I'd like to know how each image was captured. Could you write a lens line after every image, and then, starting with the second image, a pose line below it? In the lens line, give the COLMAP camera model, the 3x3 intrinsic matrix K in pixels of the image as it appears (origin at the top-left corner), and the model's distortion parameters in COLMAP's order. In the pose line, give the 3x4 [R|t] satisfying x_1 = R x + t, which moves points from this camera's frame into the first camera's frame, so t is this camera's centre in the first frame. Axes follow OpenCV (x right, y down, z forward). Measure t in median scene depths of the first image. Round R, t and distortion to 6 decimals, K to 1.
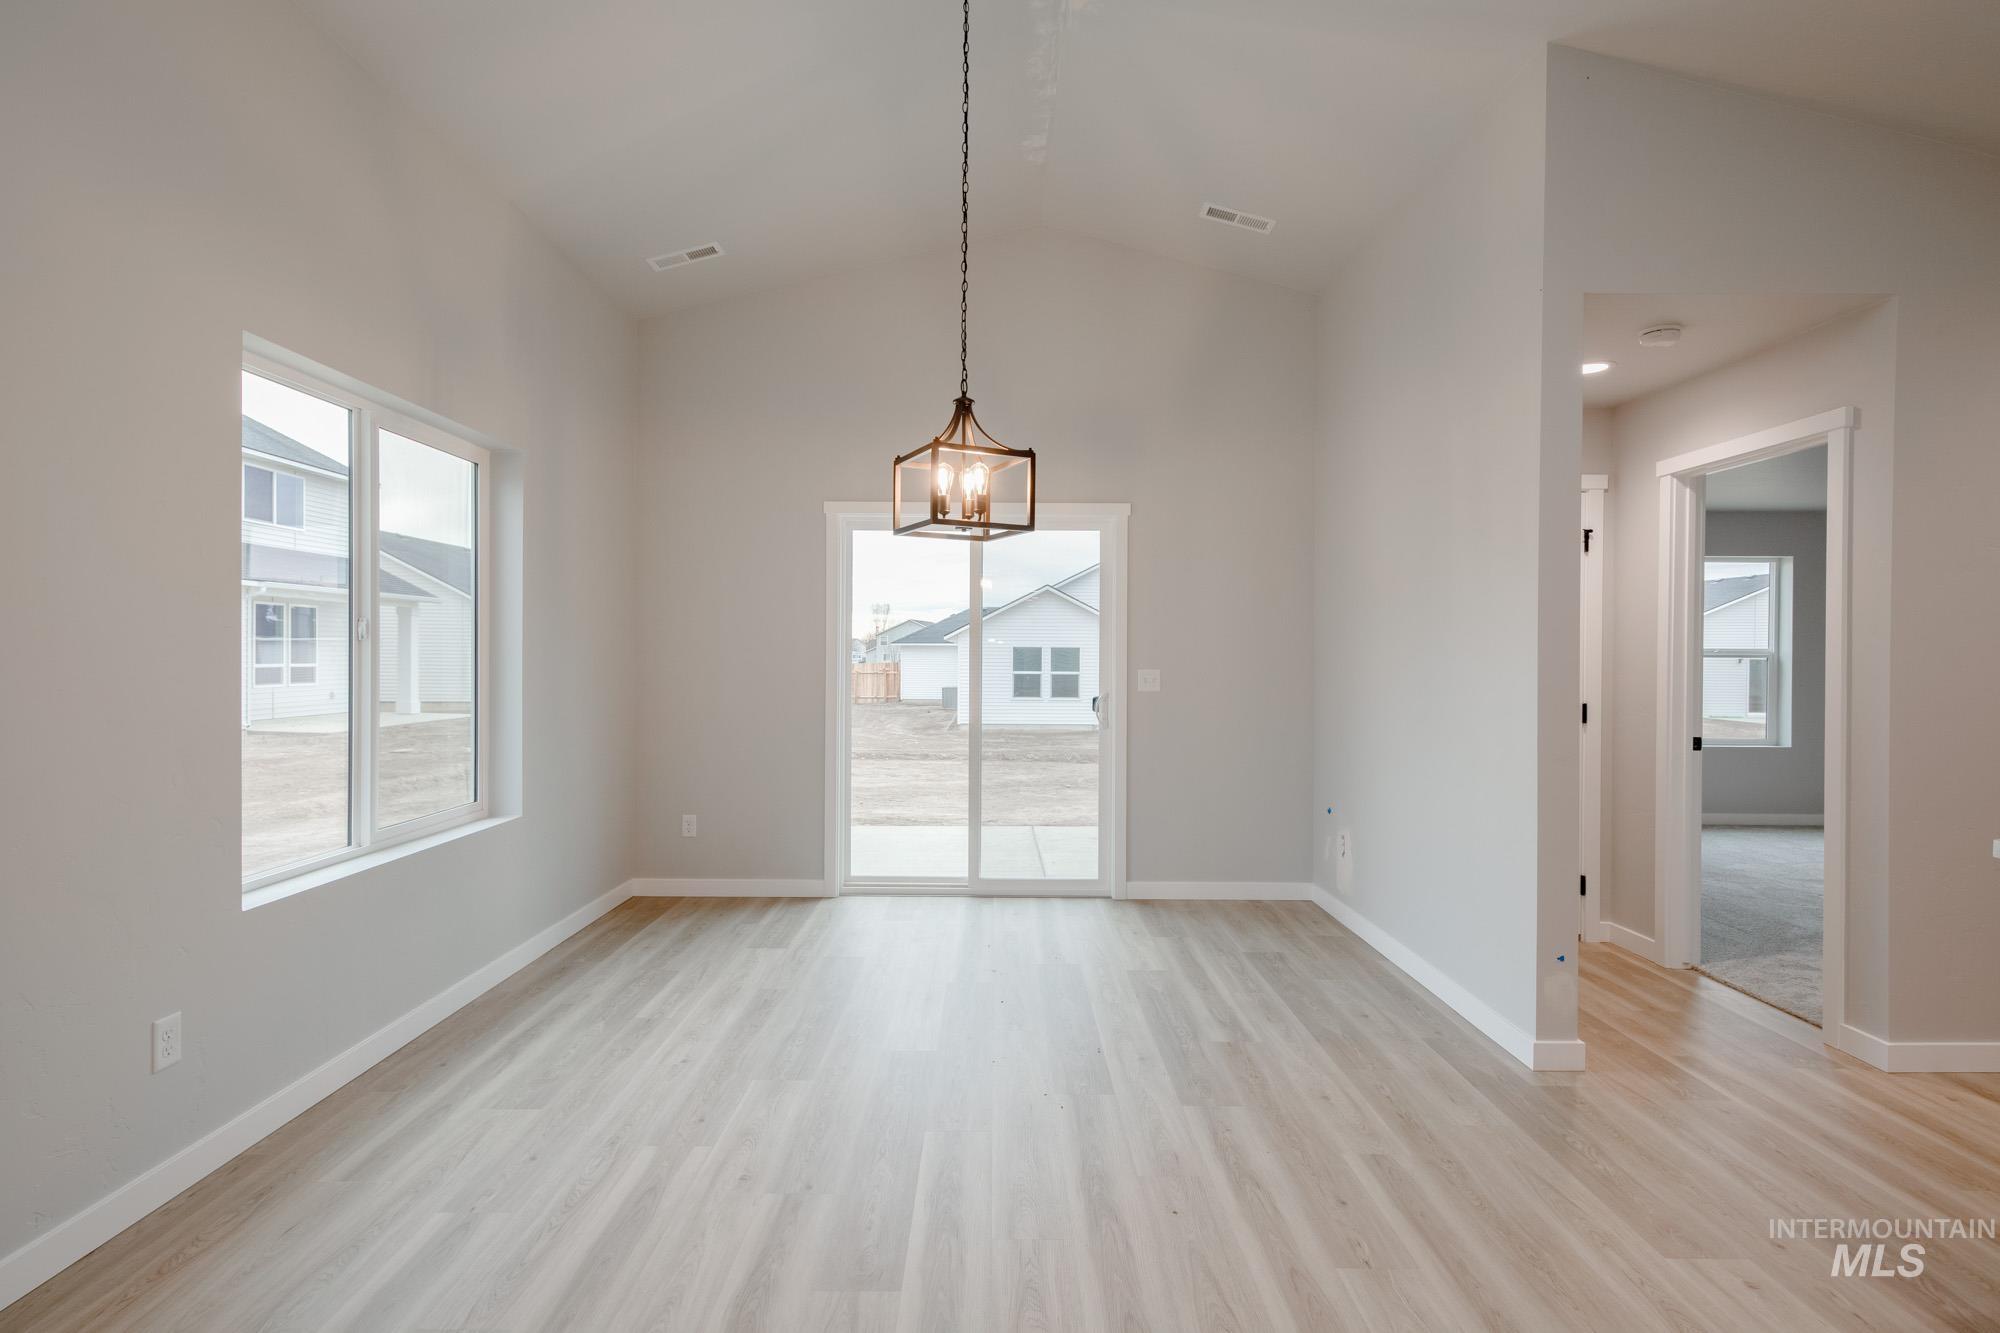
lens RADIAL K [[986.0, 0, 997.0], [0, 986.0, 659.2], [0, 0, 1]] dist [0.009654, -0.004392]
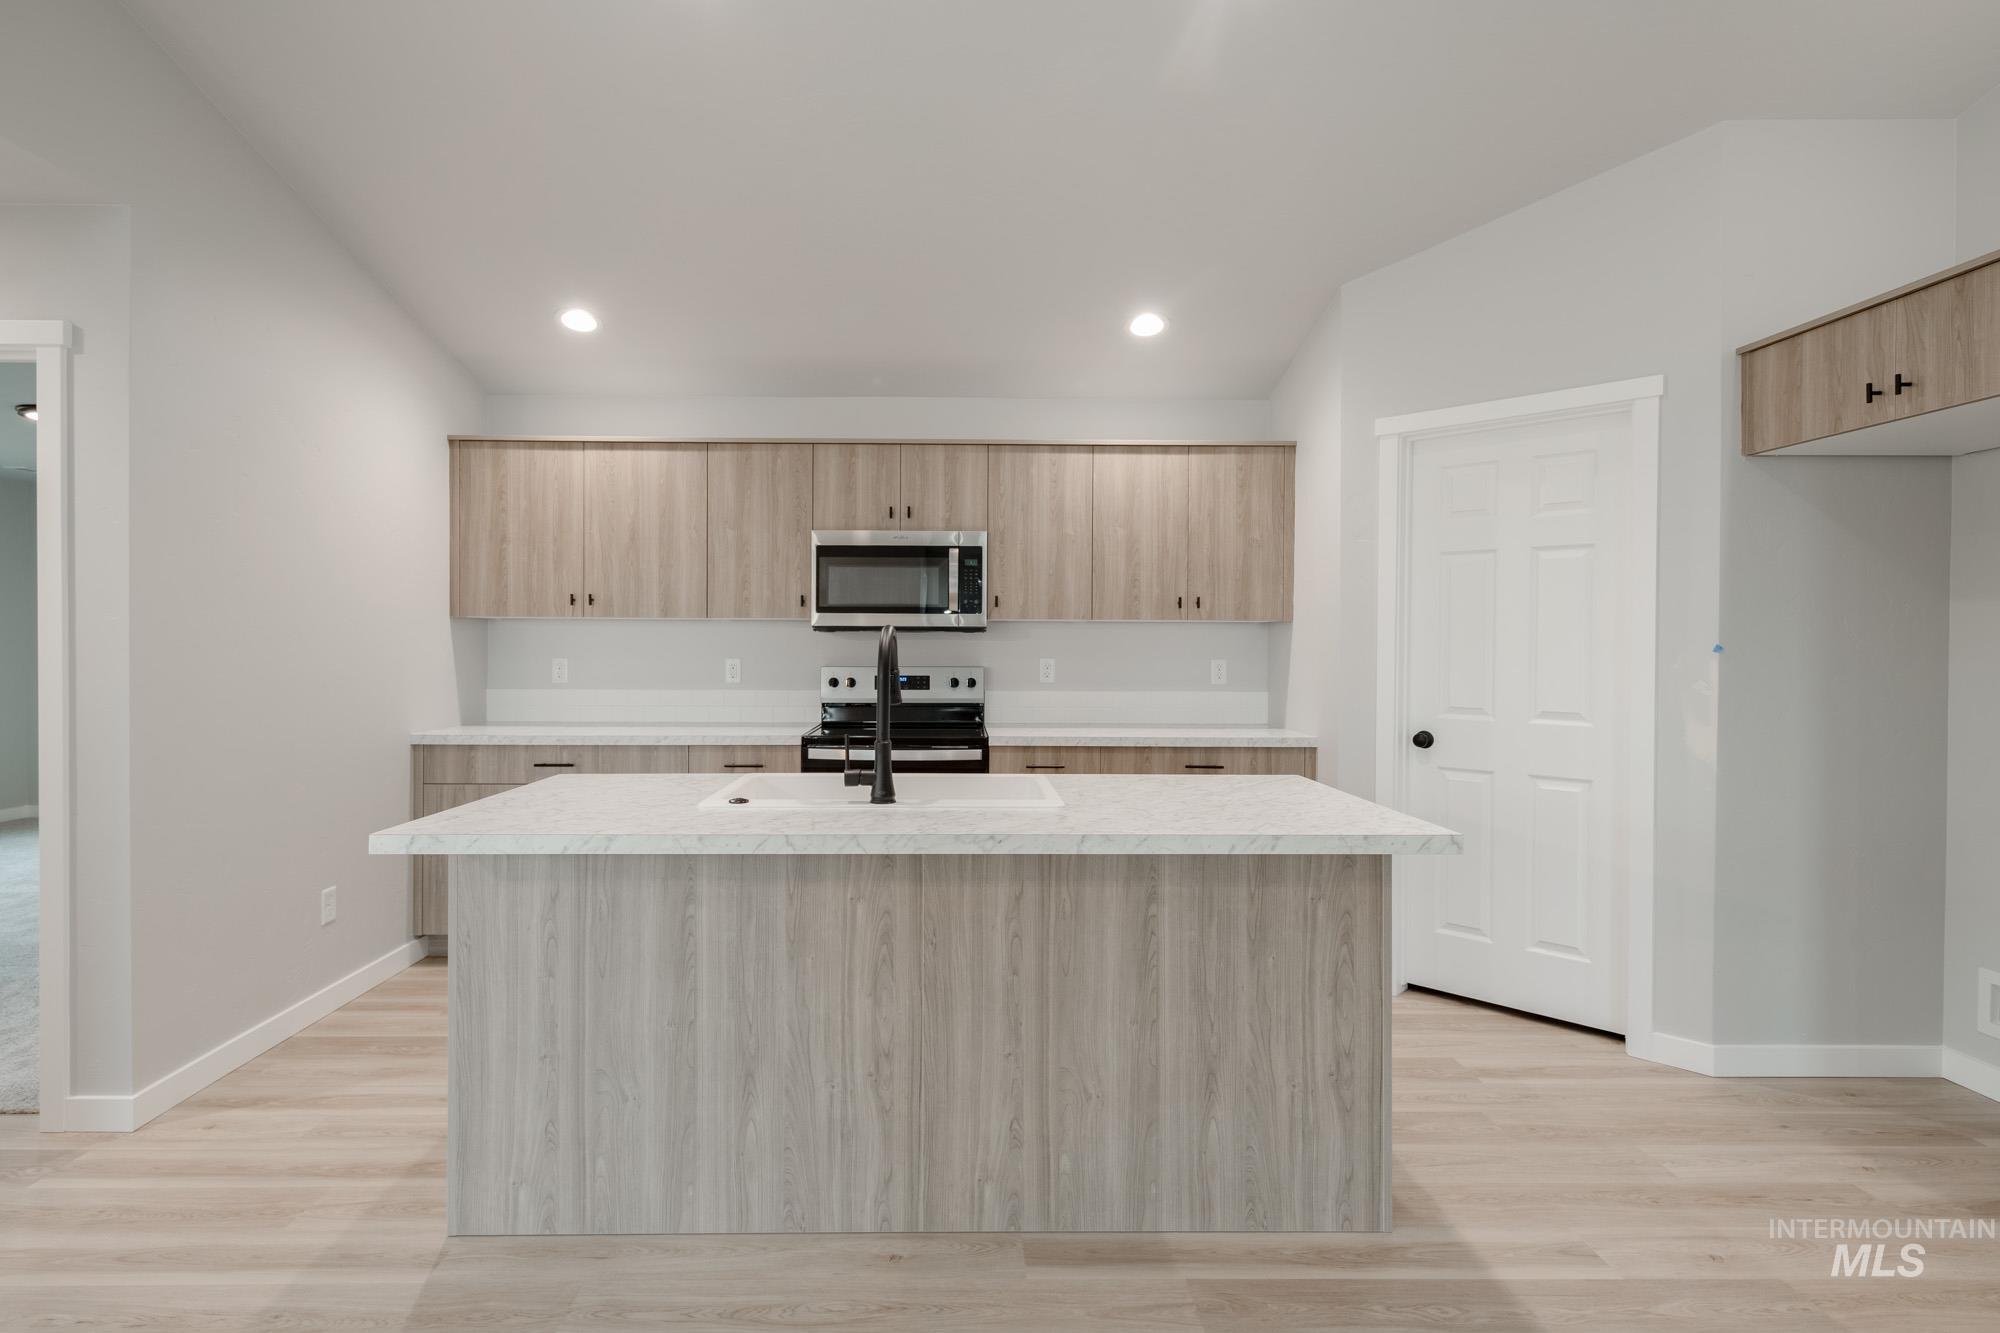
lens RADIAL K [[986.0, 0, 962.6], [0, 986.0, 652.5], [0, 0, 1]] dist [0.009654, -0.004392]
pose [[-0.005366, -0.014367, 0.999882, 0.042694], [-0.000400, 0.999897, 0.014365, -0.000442], [-0.999986, -0.000322, -0.005371, 0.211369]]
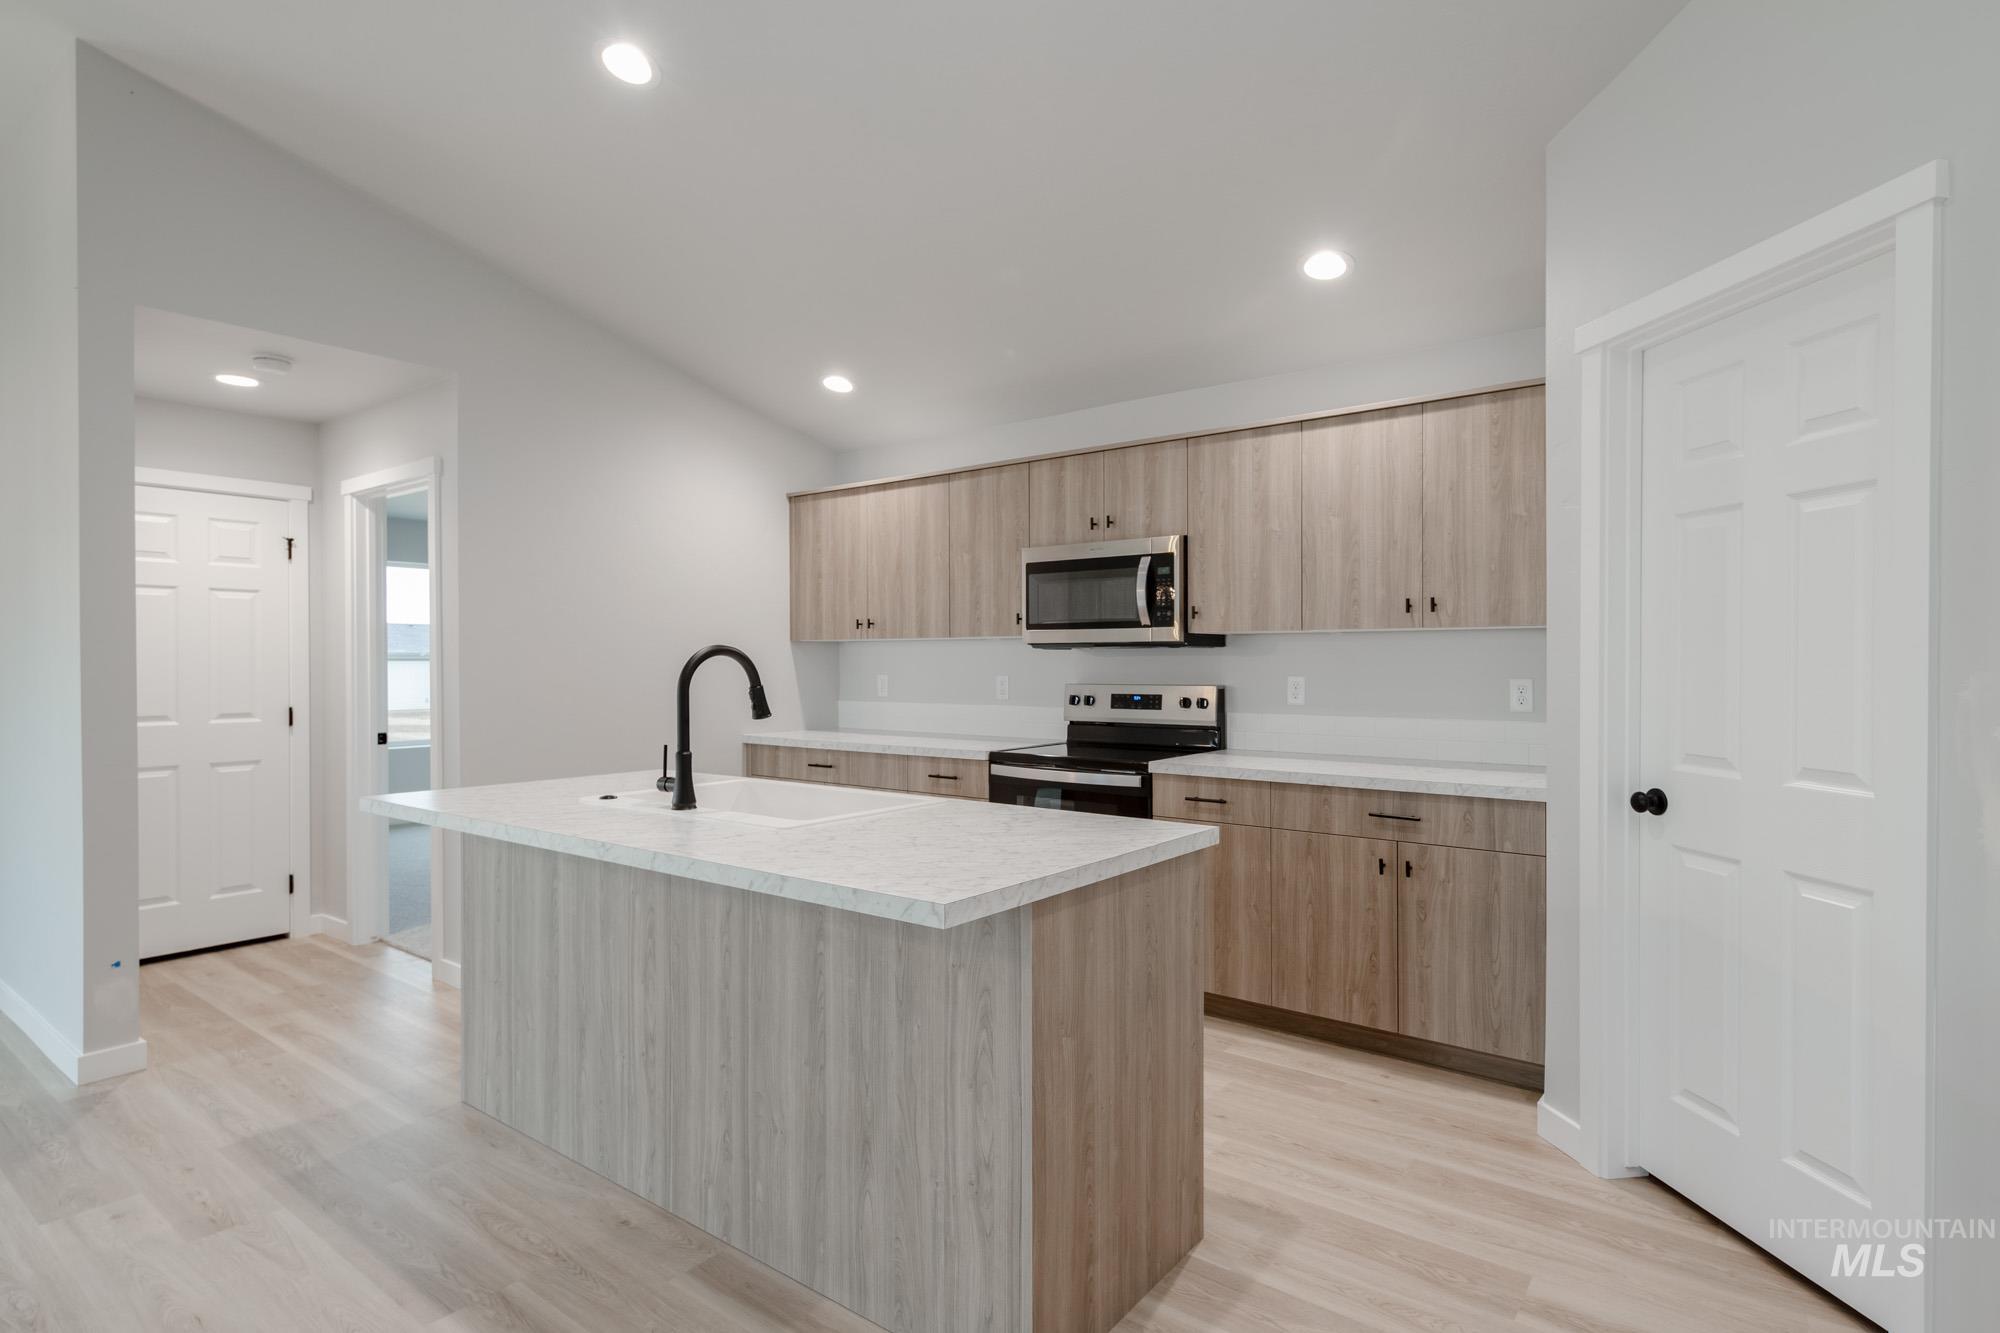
lens RADIAL K [[1013.6, 0, 1016.2], [0, 1013.6, 661.5], [0, 0, 1]] dist [0.009762, -0.005622]
pose [[0.604435, -0.009155, 0.796602, 0.213044], [0.010246, 0.999941, 0.003718, 0.001412], [-0.796588, 0.005915, 0.604493, -0.245036]]
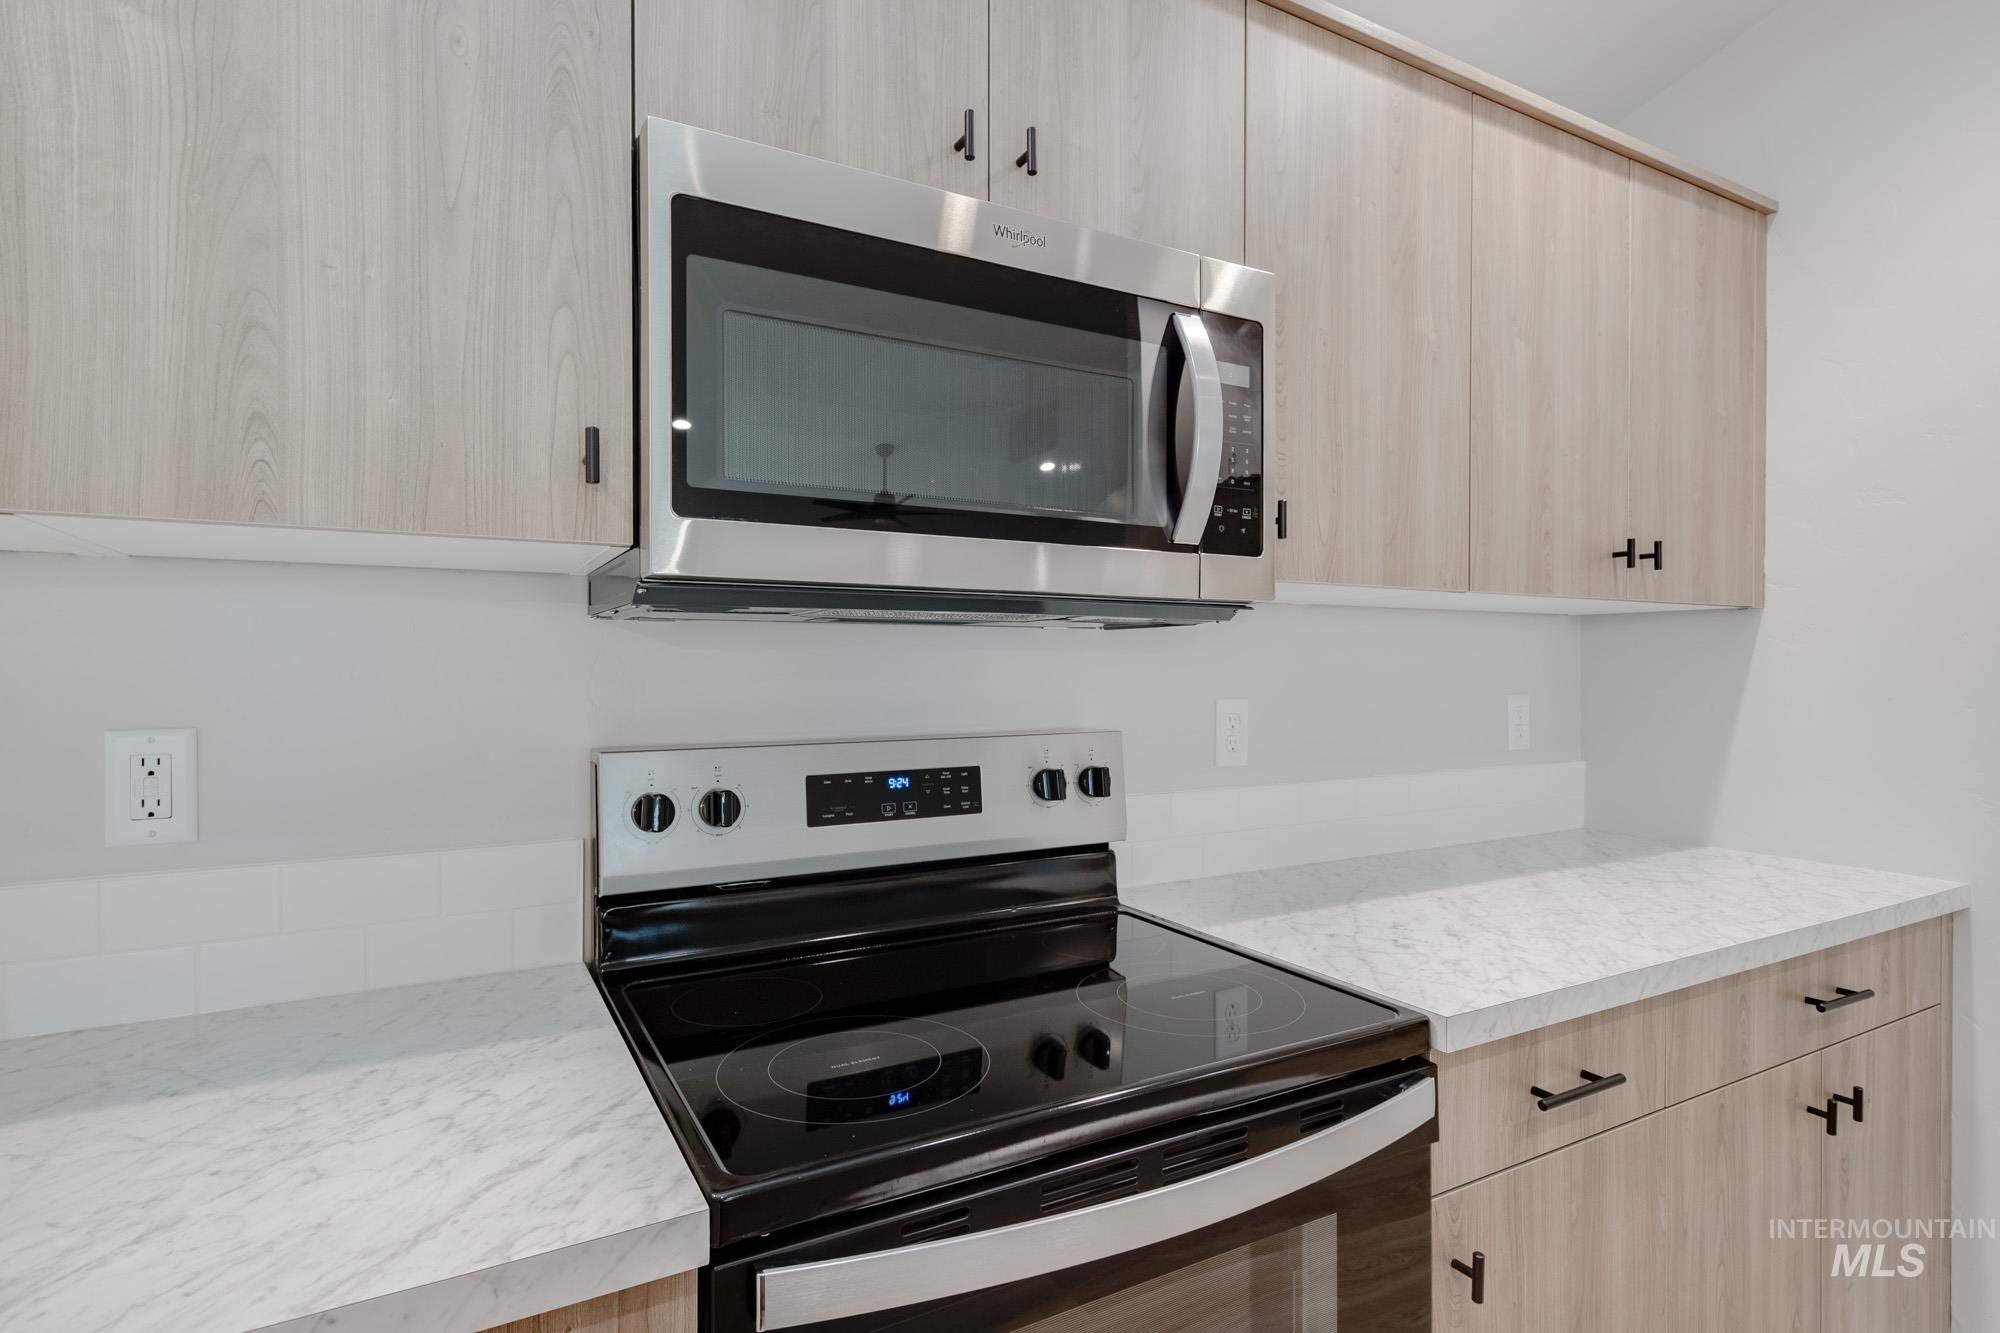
lens RADIAL K [[1013.6, 0, 992.7], [0, 1013.6, 665.7], [0, 0, 1]] dist [0.009762, -0.005622]
pose [[-0.475457, -0.011387, 0.879666, 0.798306], [-0.002316, 0.999929, 0.011692, 0.002680], [-0.879736, 0.003521, -0.475449, 0.391367]]
